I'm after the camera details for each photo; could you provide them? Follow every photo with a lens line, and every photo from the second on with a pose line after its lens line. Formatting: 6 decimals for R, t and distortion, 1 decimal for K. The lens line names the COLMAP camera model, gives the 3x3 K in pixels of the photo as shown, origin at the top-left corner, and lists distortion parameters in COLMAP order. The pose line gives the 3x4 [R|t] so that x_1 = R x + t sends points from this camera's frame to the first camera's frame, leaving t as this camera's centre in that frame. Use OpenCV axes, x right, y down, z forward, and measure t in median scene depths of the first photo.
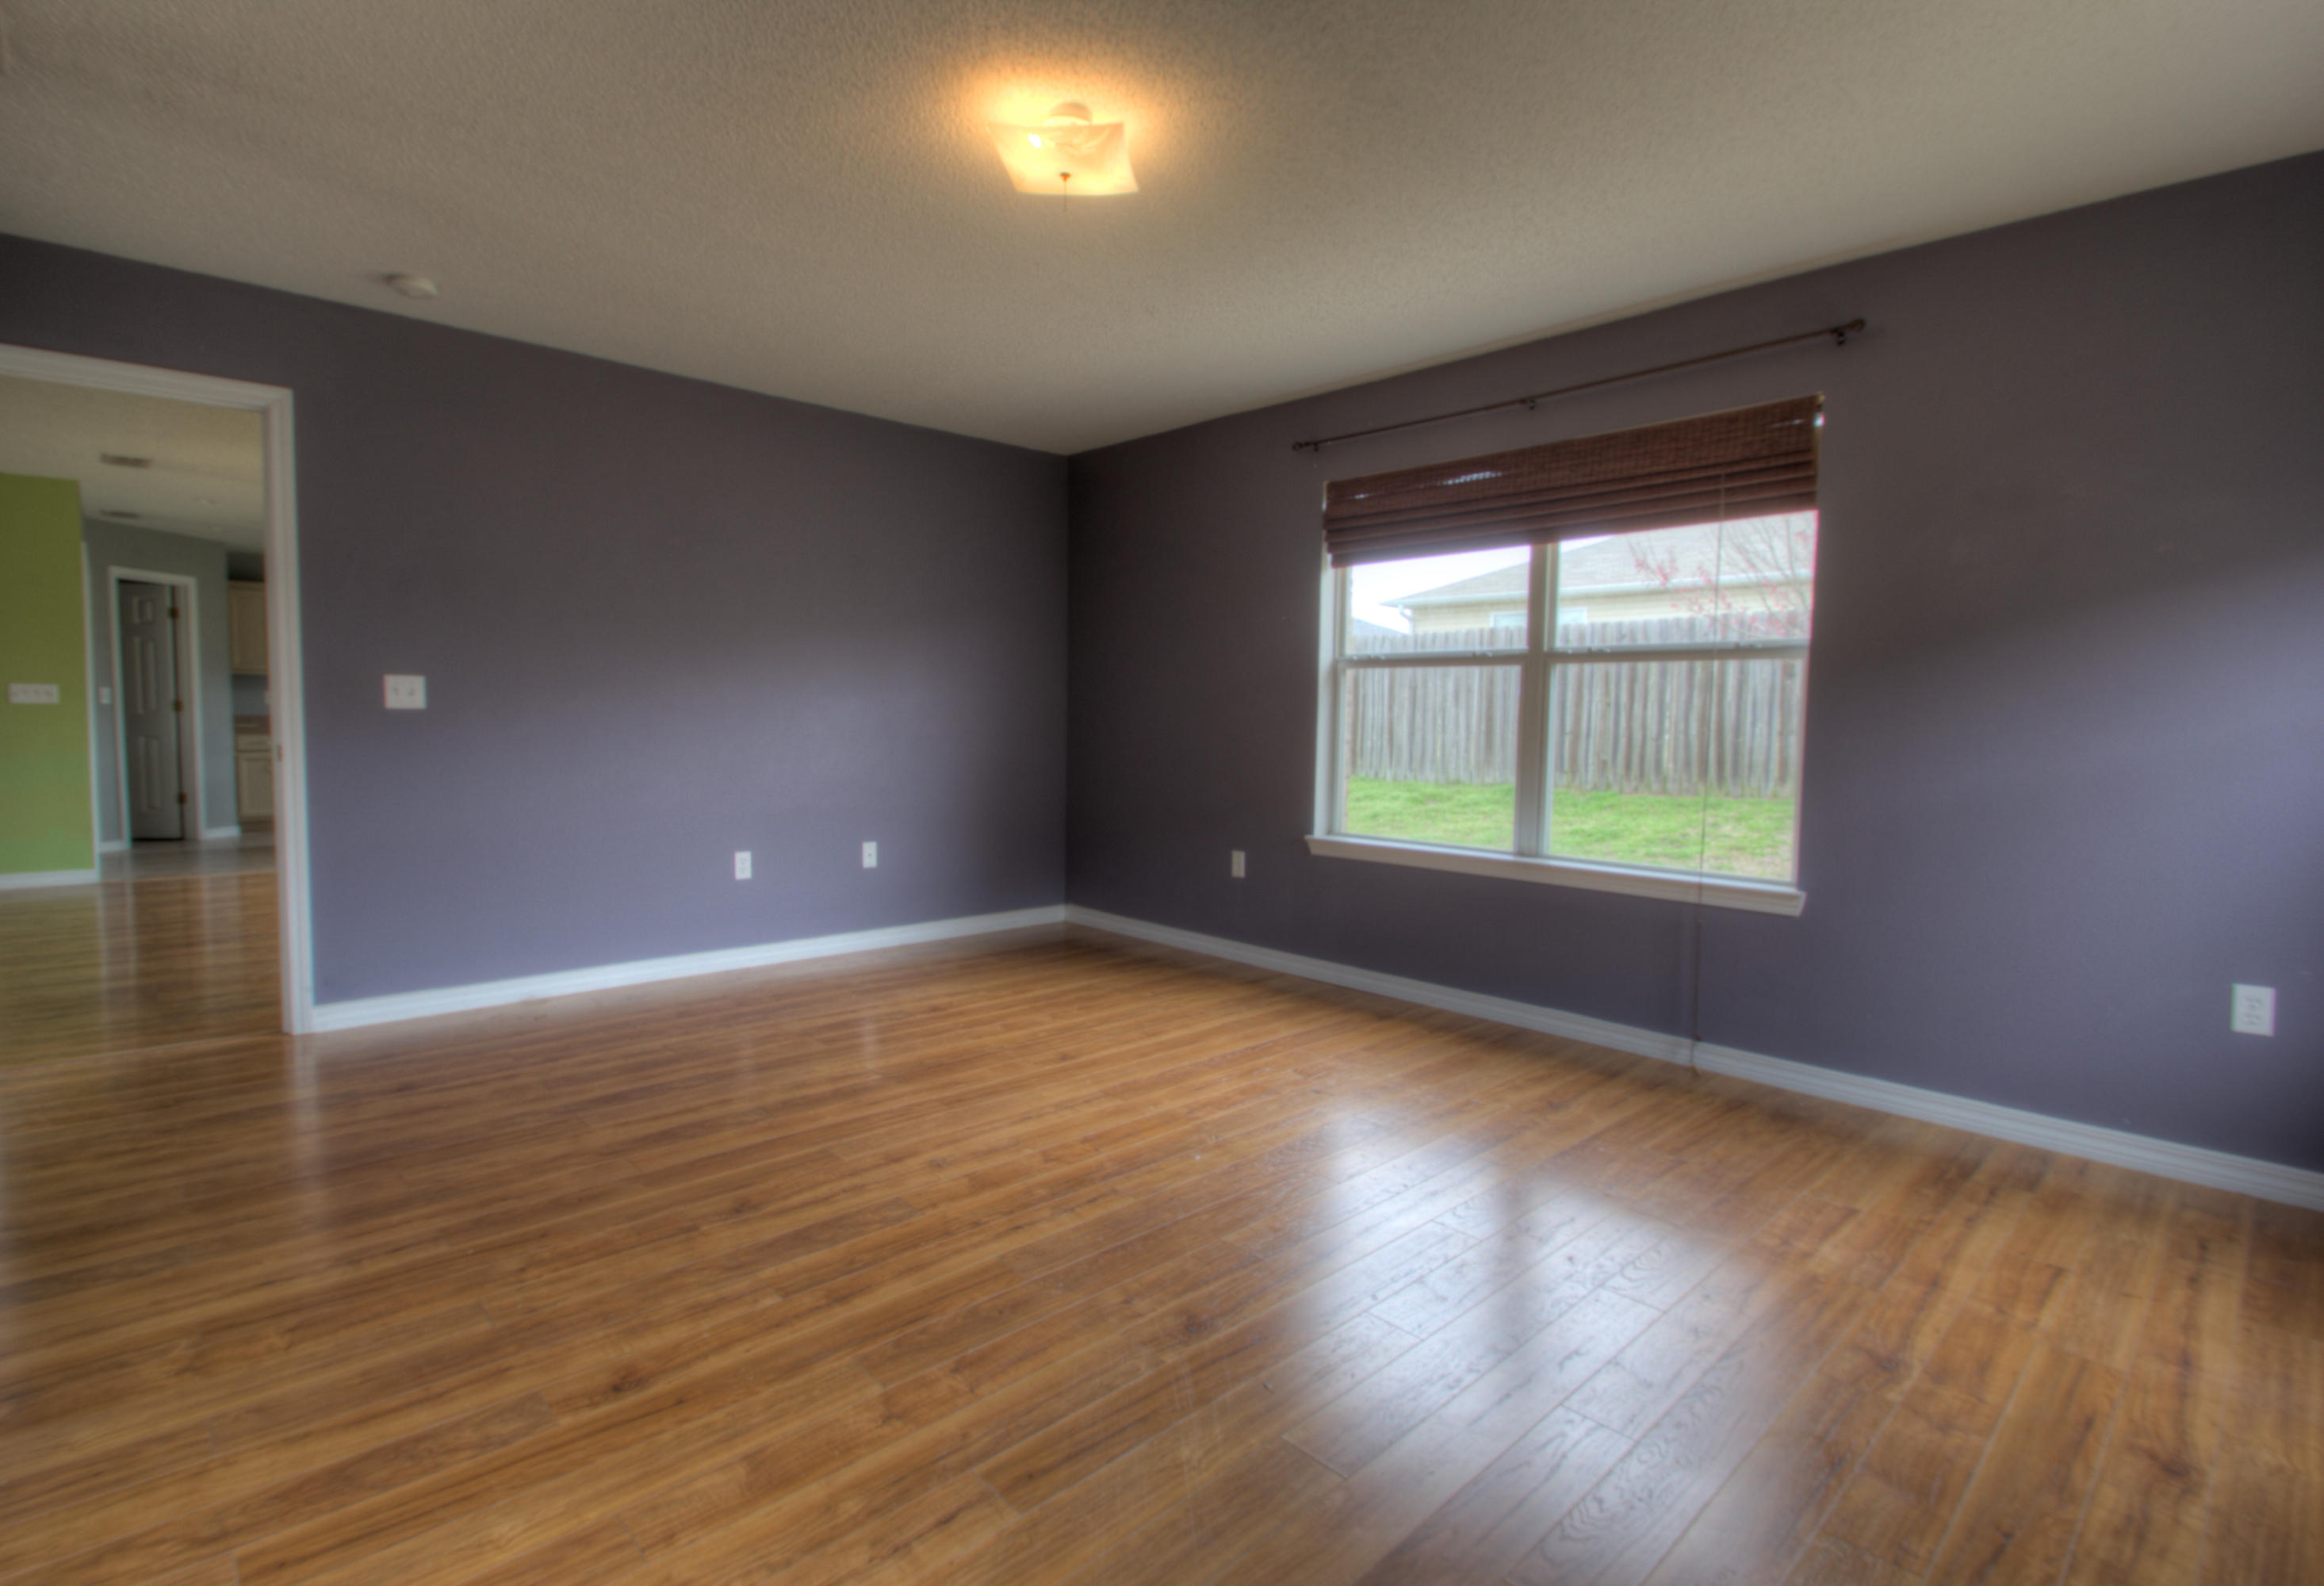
lens RADIAL K [[1111.7, 0, 1141.2], [0, 1111.7, 793.0], [0, 0, 1]] dist [0.003599, -0.013627]
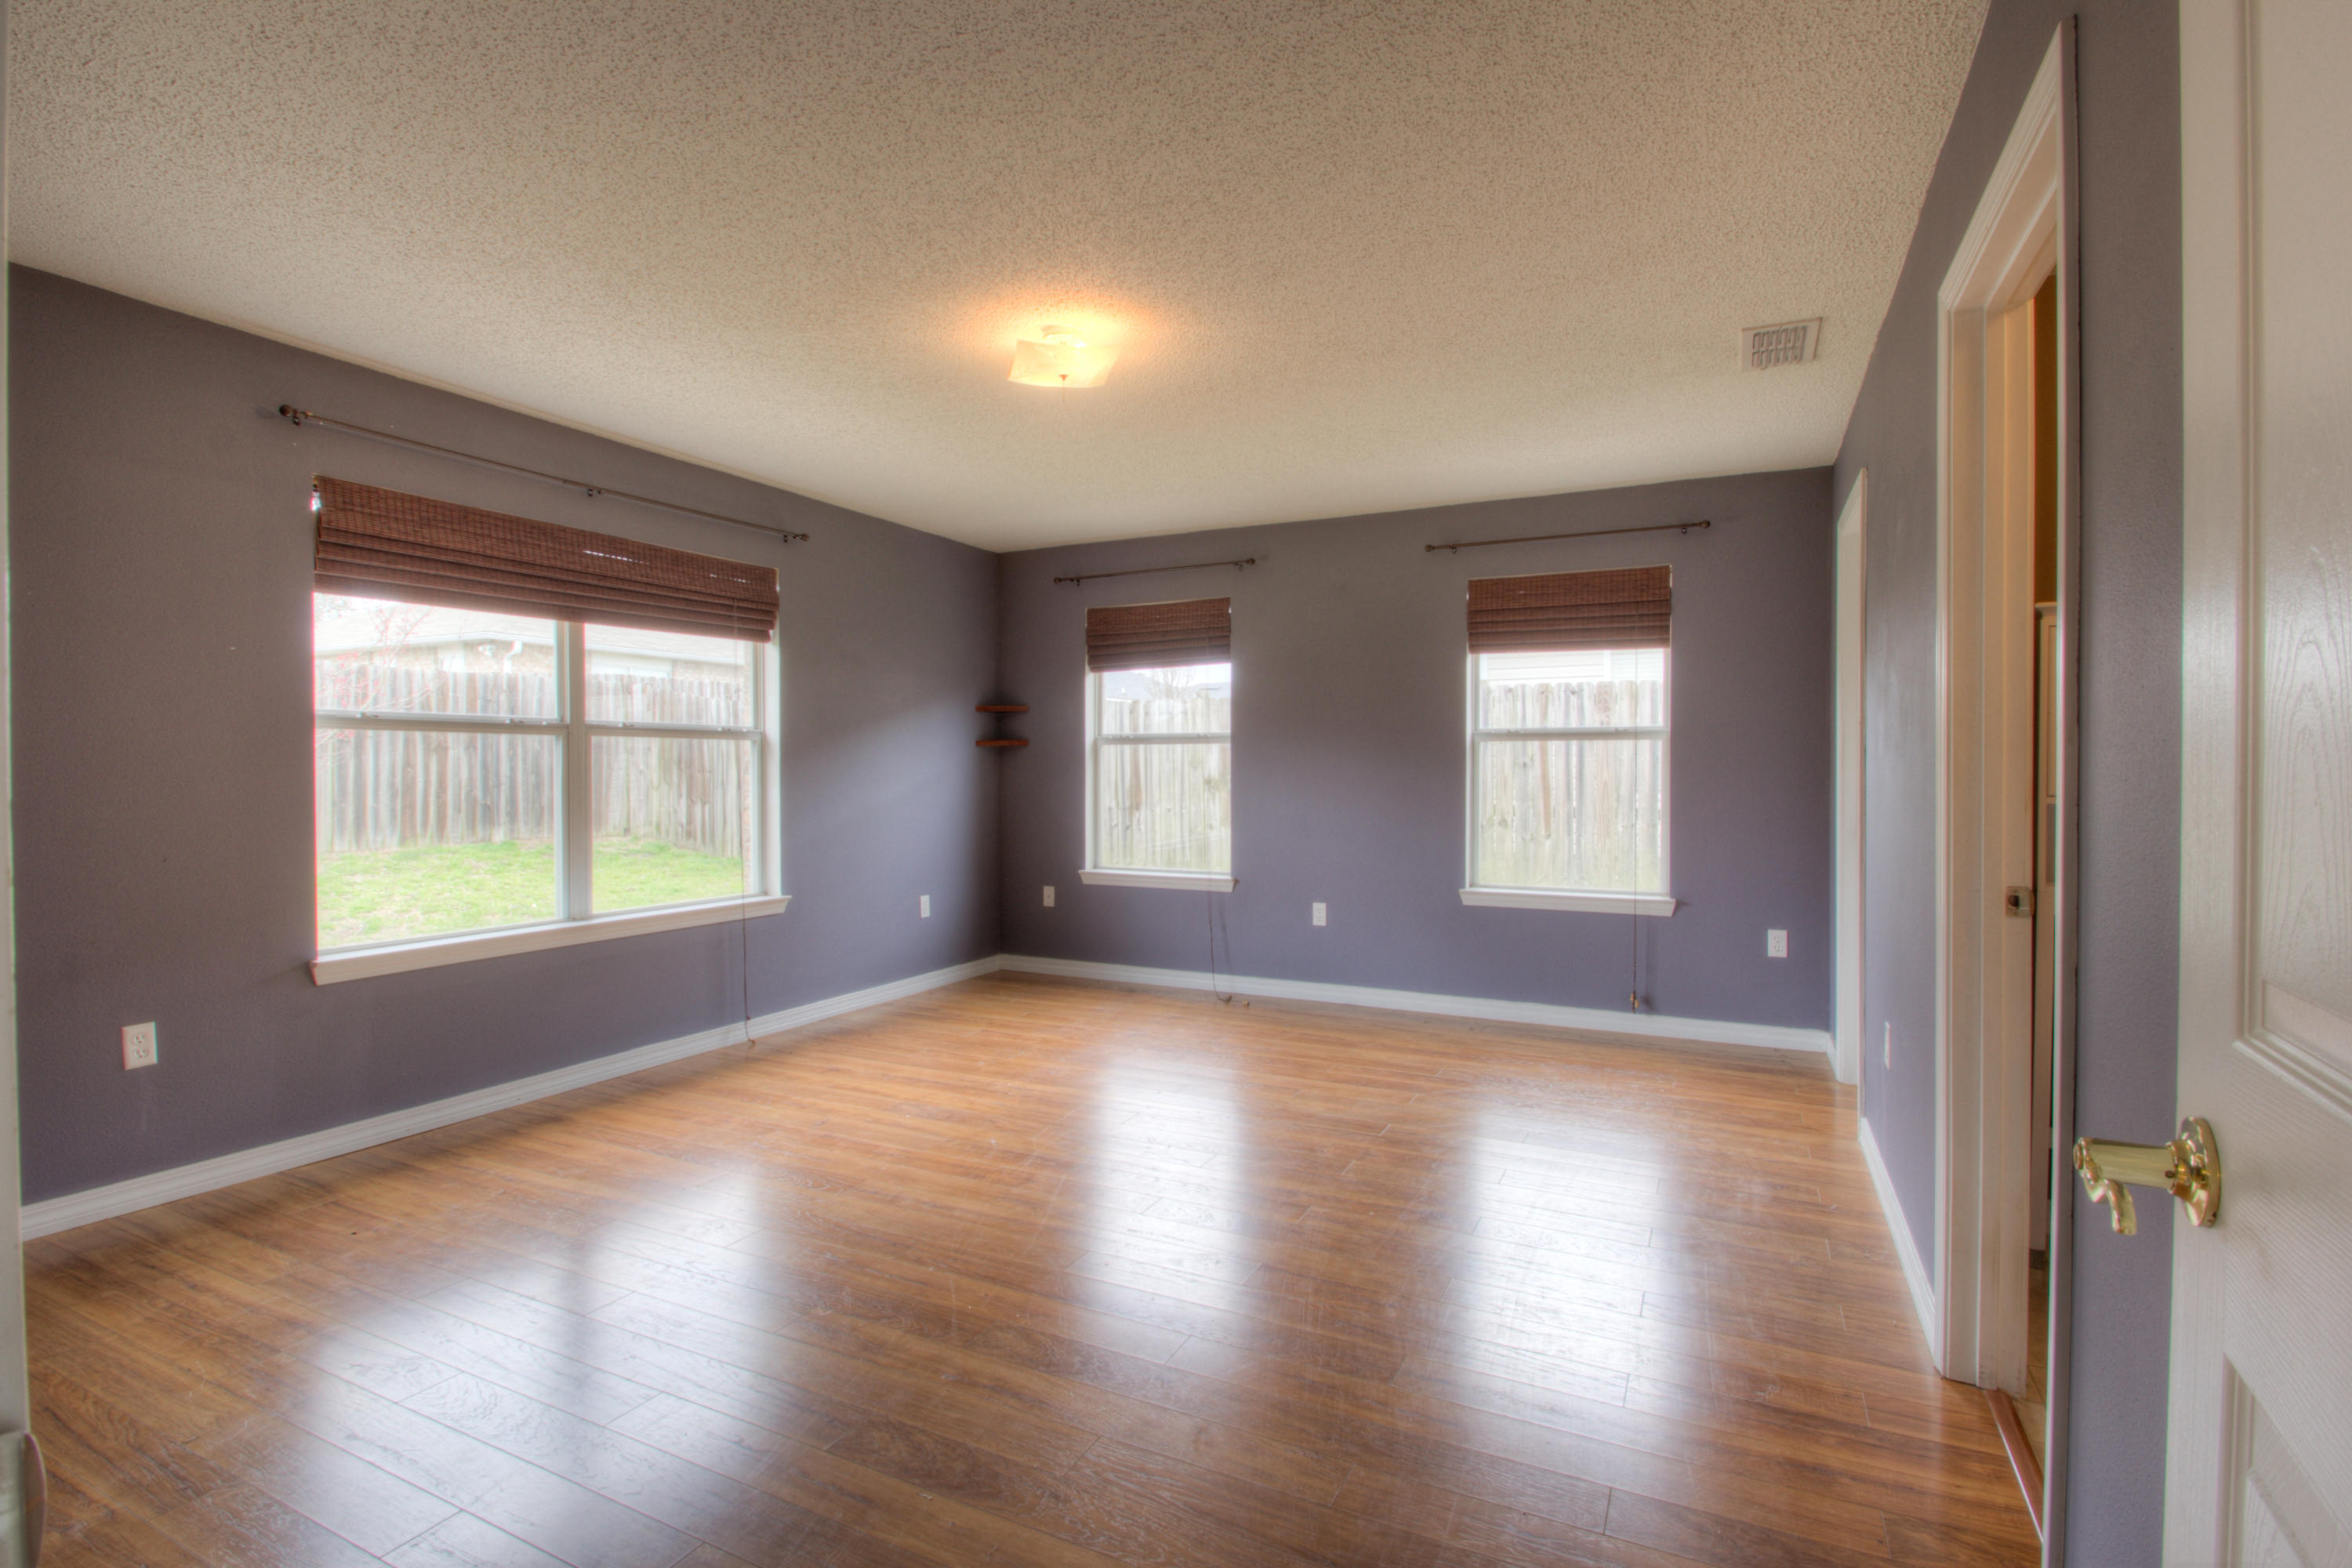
lens RADIAL K [[1094.1, 0, 1178.3], [0, 1094.1, 779.6], [0, 0, 1]] dist [0.008528, -0.015325]
pose [[-0.347769, -0.024591, 0.937258, -0.966949], [0.064579, 0.996654, 0.050112, -0.106562], [-0.935354, 0.077955, -0.345017, 0.990697]]
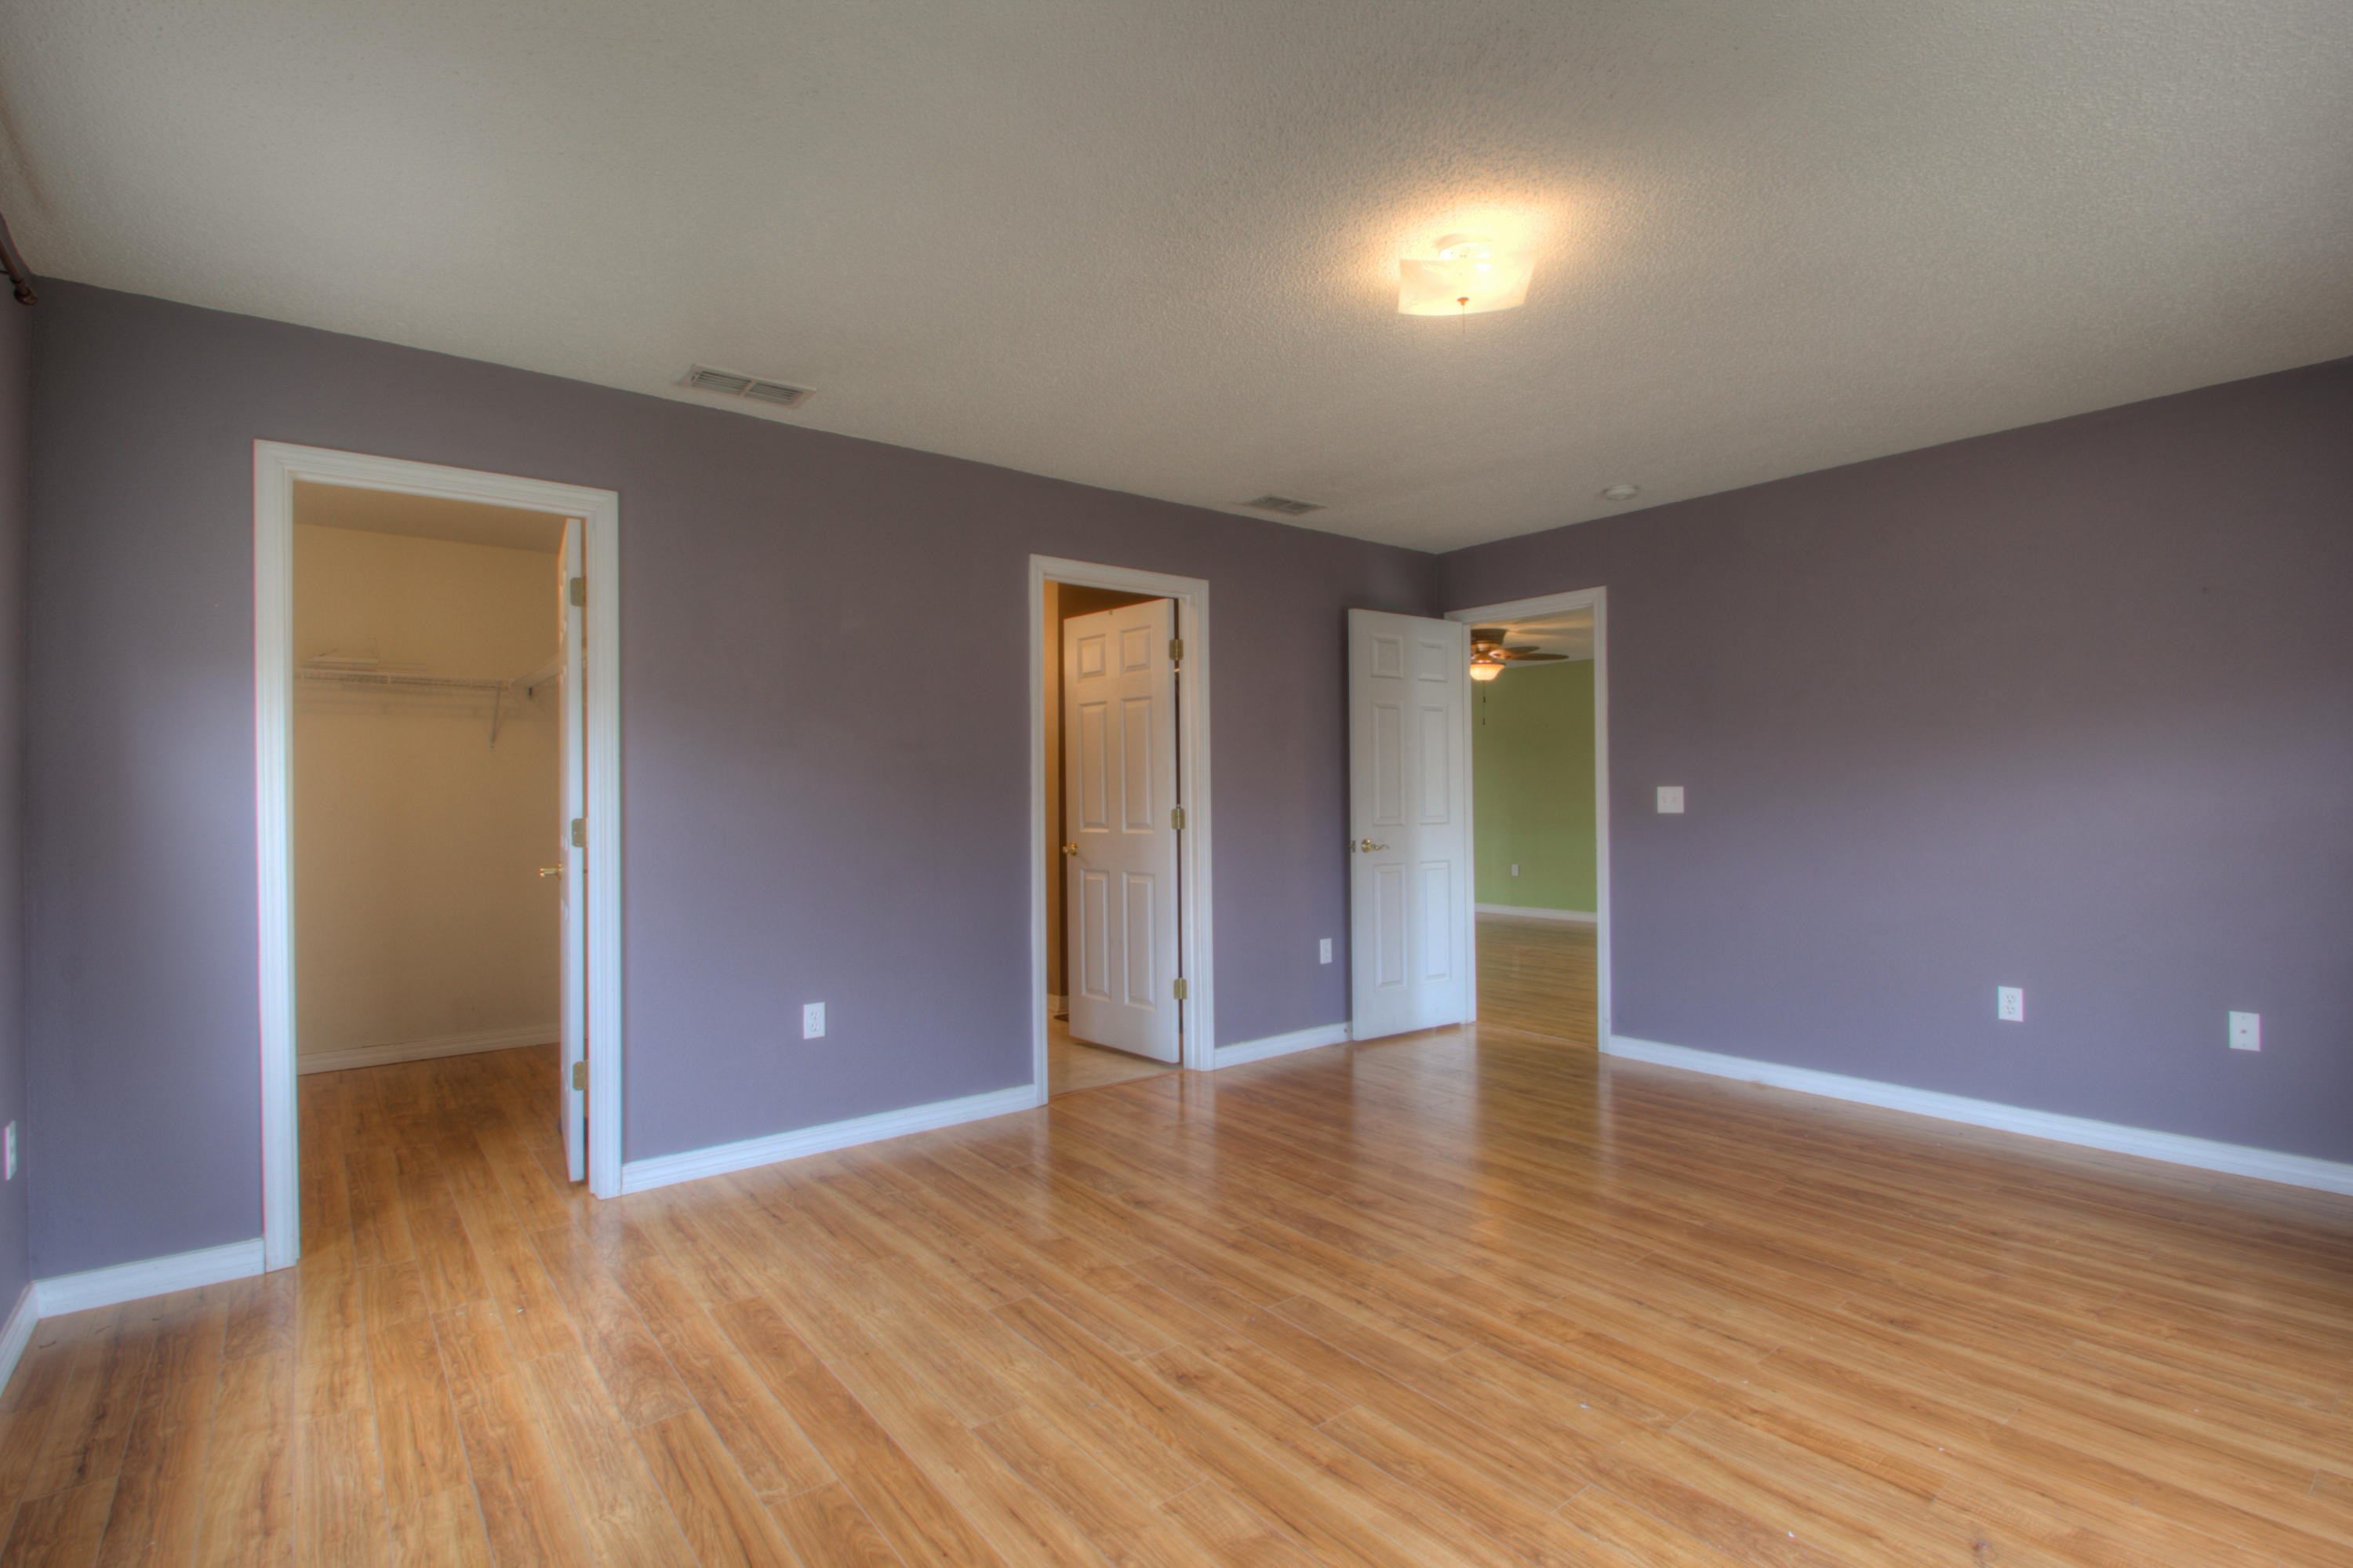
lens RADIAL K [[1103.5, 0, 1175.1], [0, 1103.5, 780.3], [0, 0, 1]] dist [0.010196, -0.016355]
pose [[-0.085530, -0.027176, -0.995965, 0.700239], [-0.065710, 0.997605, -0.021578, -0.056742], [0.994166, 0.063599, -0.087111, 0.625997]]
